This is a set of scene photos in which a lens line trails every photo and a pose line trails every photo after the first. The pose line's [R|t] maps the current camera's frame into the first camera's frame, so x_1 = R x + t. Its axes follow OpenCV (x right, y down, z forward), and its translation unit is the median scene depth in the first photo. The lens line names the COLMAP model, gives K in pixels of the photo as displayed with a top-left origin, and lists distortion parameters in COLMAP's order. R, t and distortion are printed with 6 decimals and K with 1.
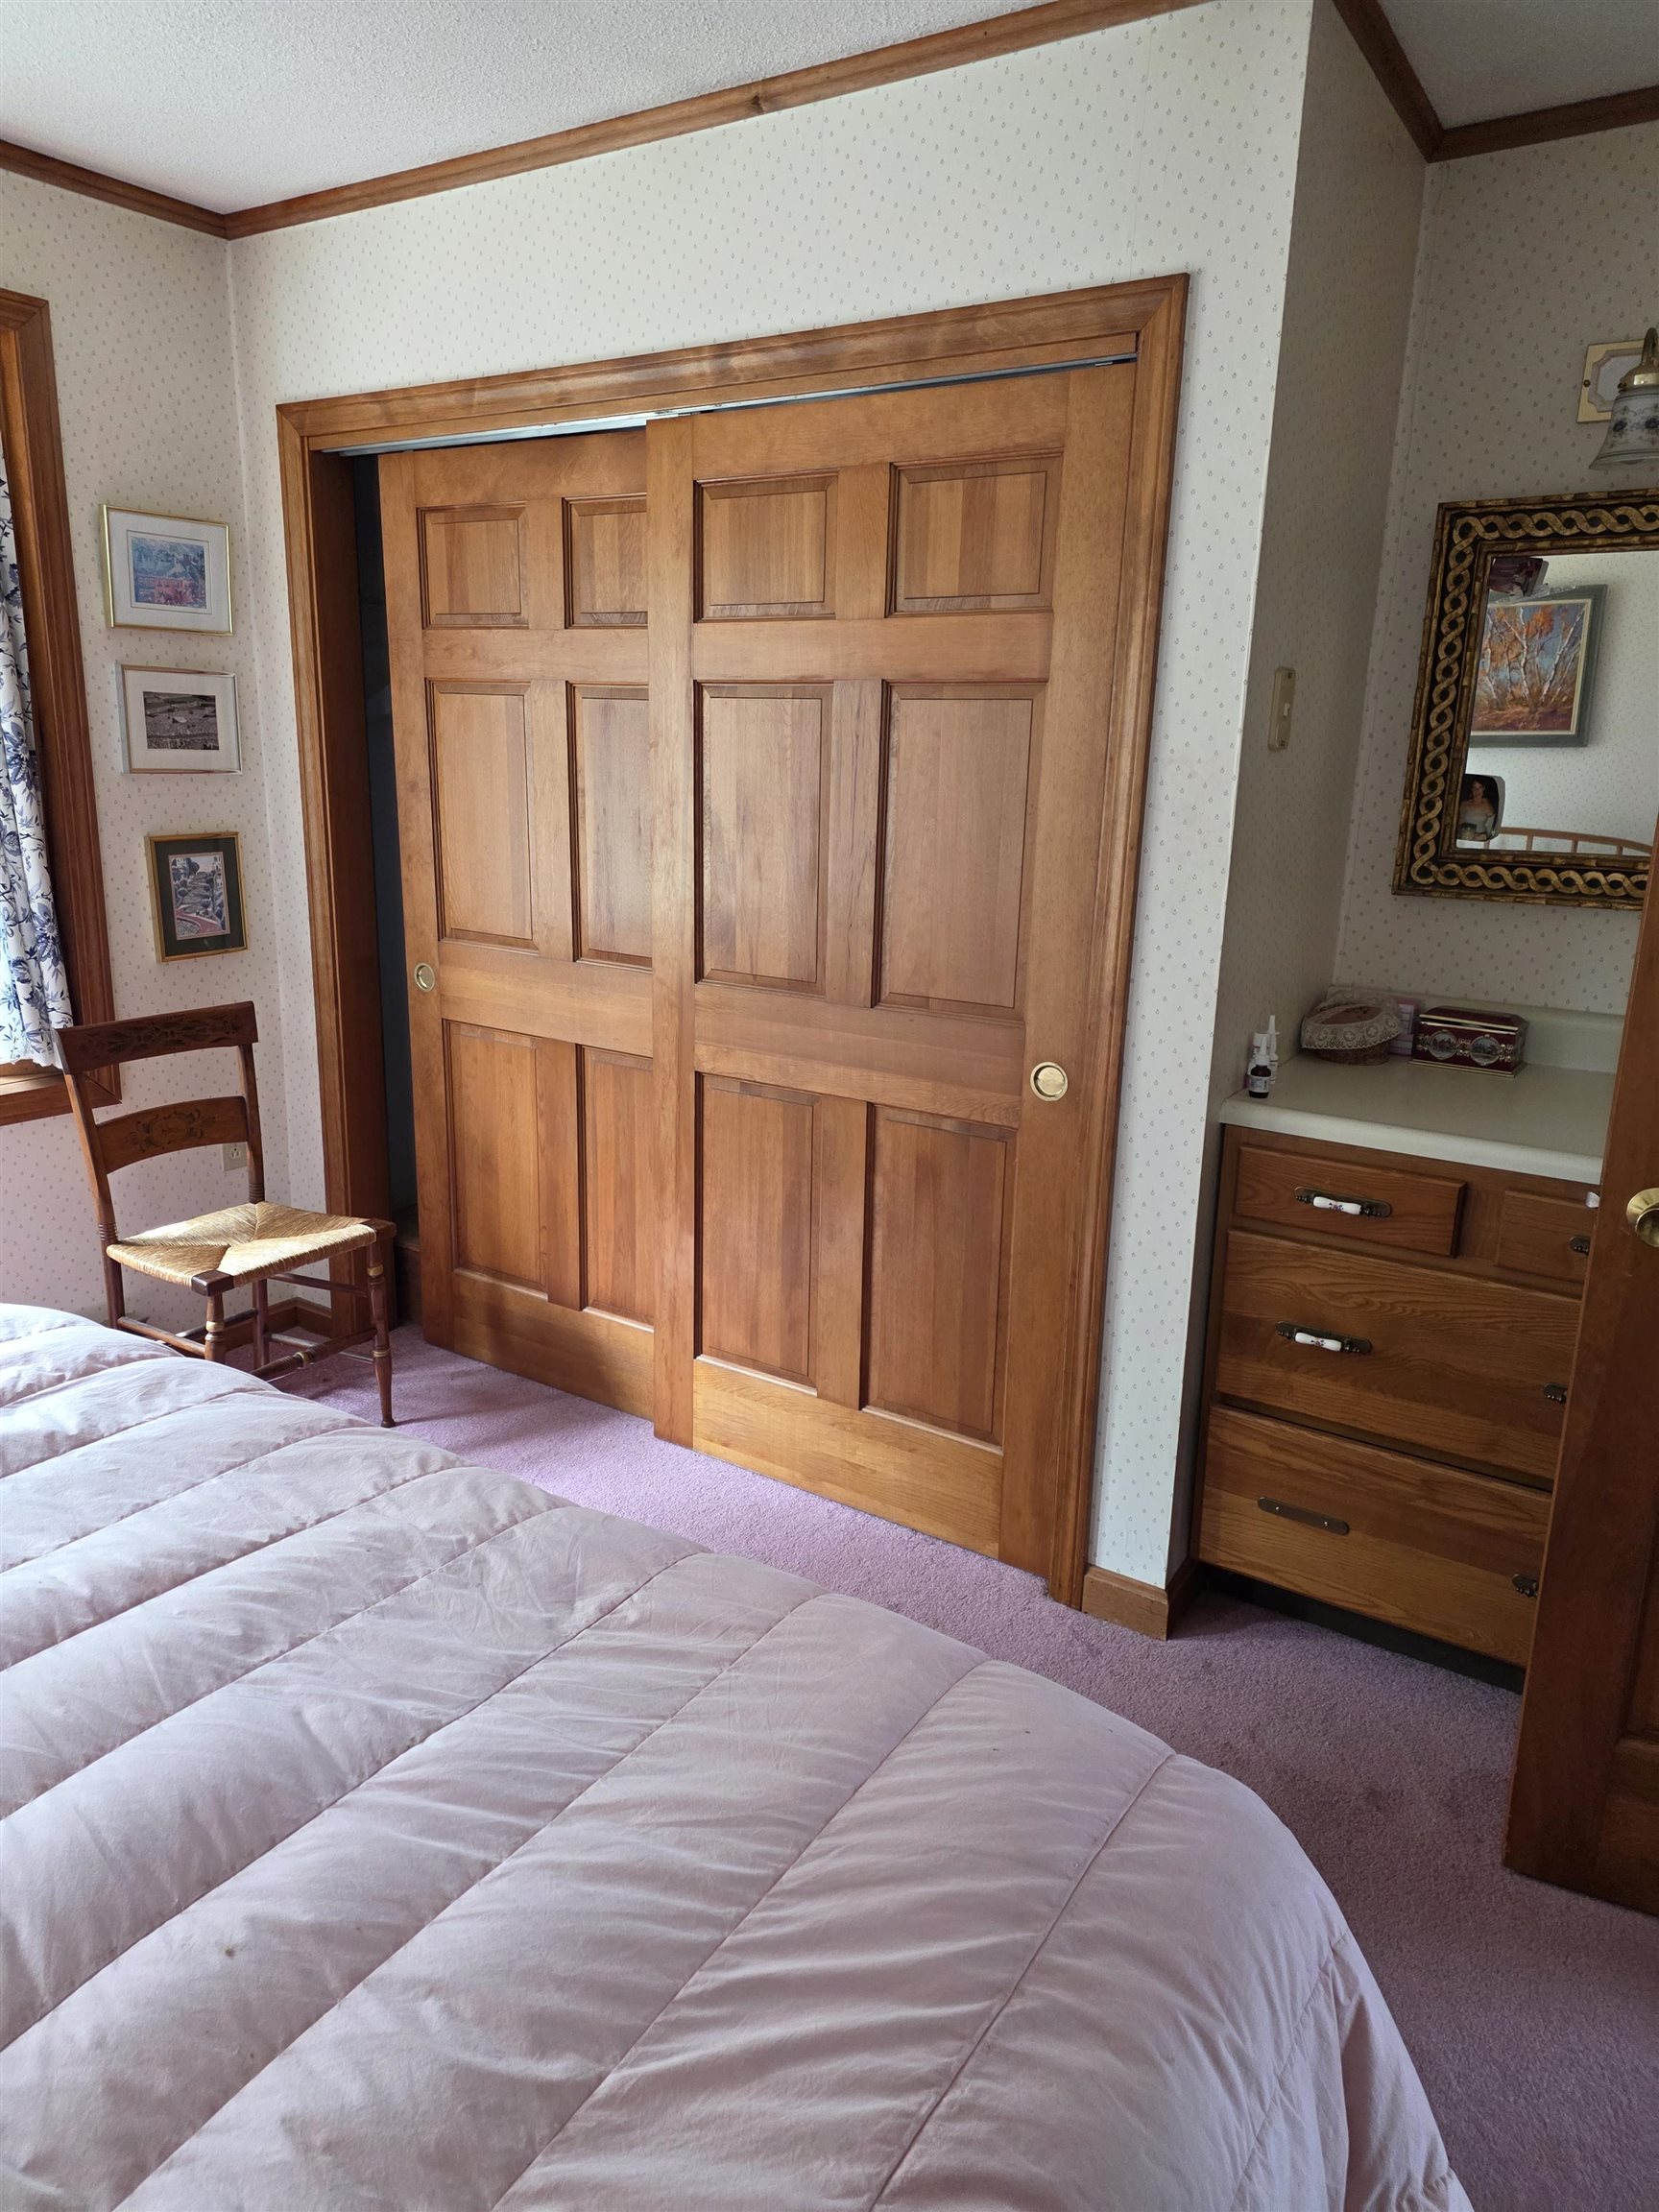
lens RADIAL K [[1495.2, 0, 829.5], [0, 1495.2, 1106.0], [0, 0, 1]] dist [0.165738, -0.204825]
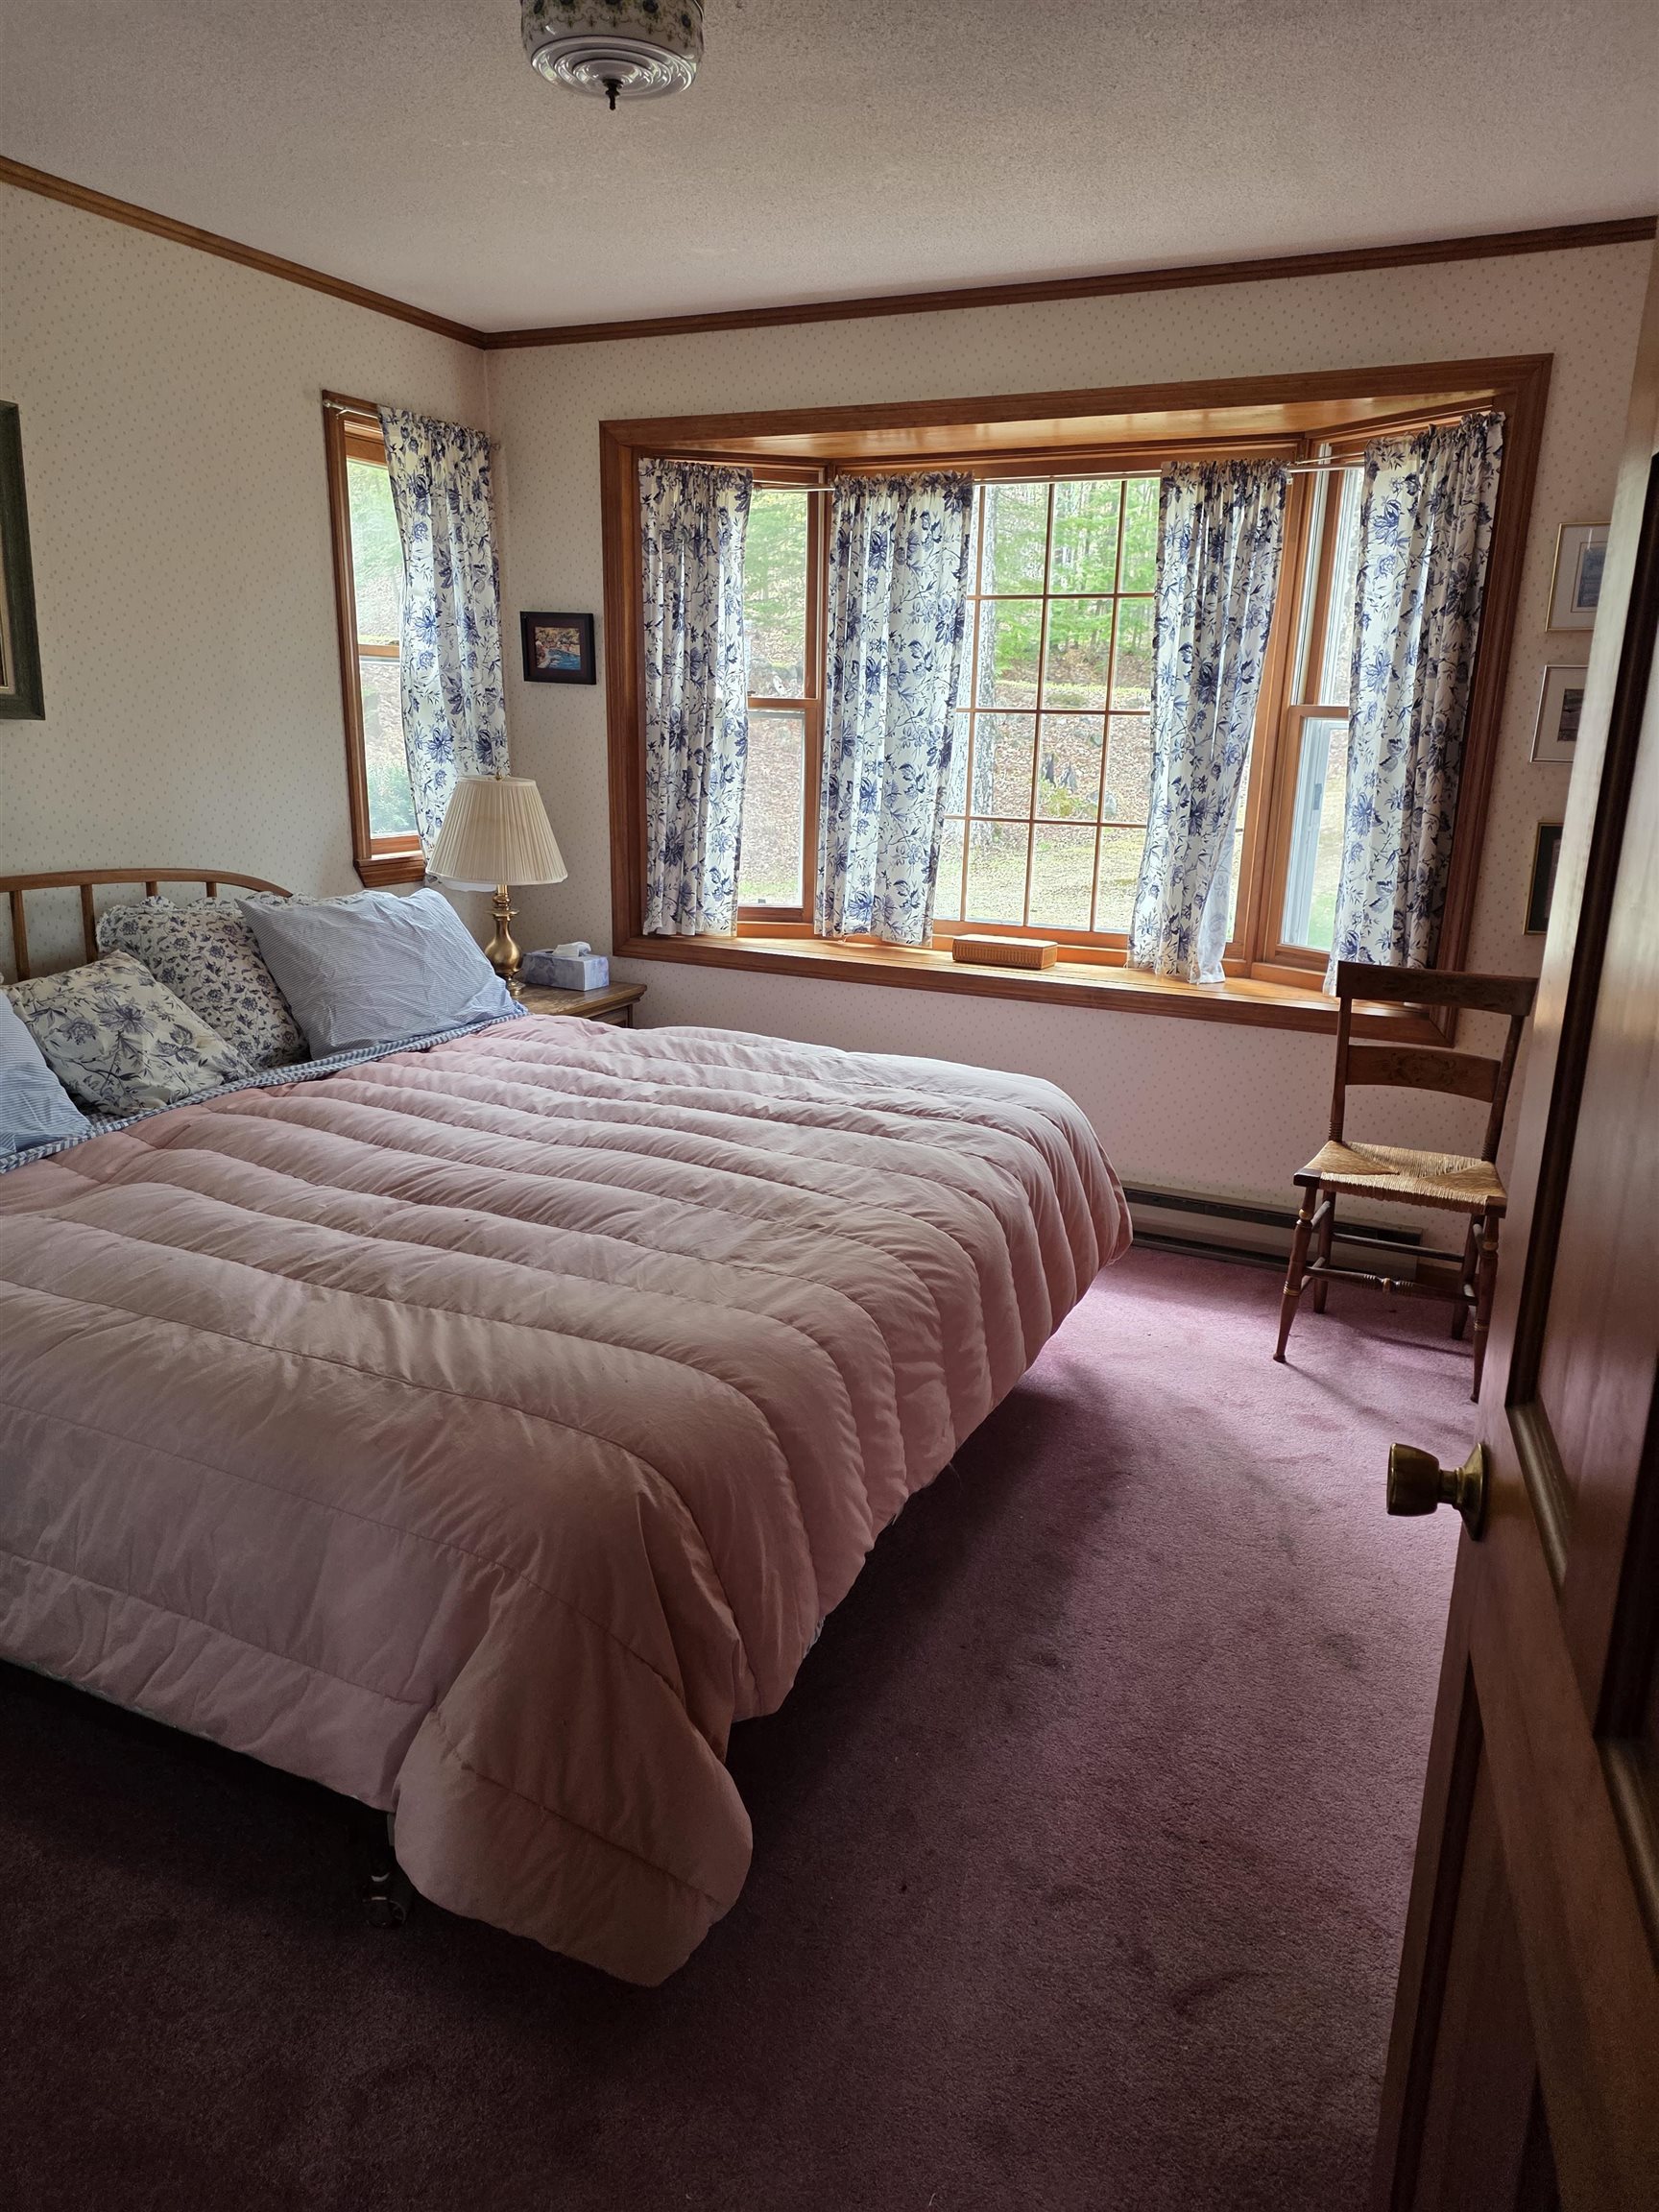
lens RADIAL K [[1495.2, 0, 829.5], [0, 1495.2, 1106.0], [0, 0, 1]] dist [0.165738, -0.204825]
pose [[0.123616, 0.237751, -0.963428, 1.048329], [-0.261933, 0.944259, 0.199413, -0.118678], [0.957136, 0.227703, 0.179000, 0.625536]]
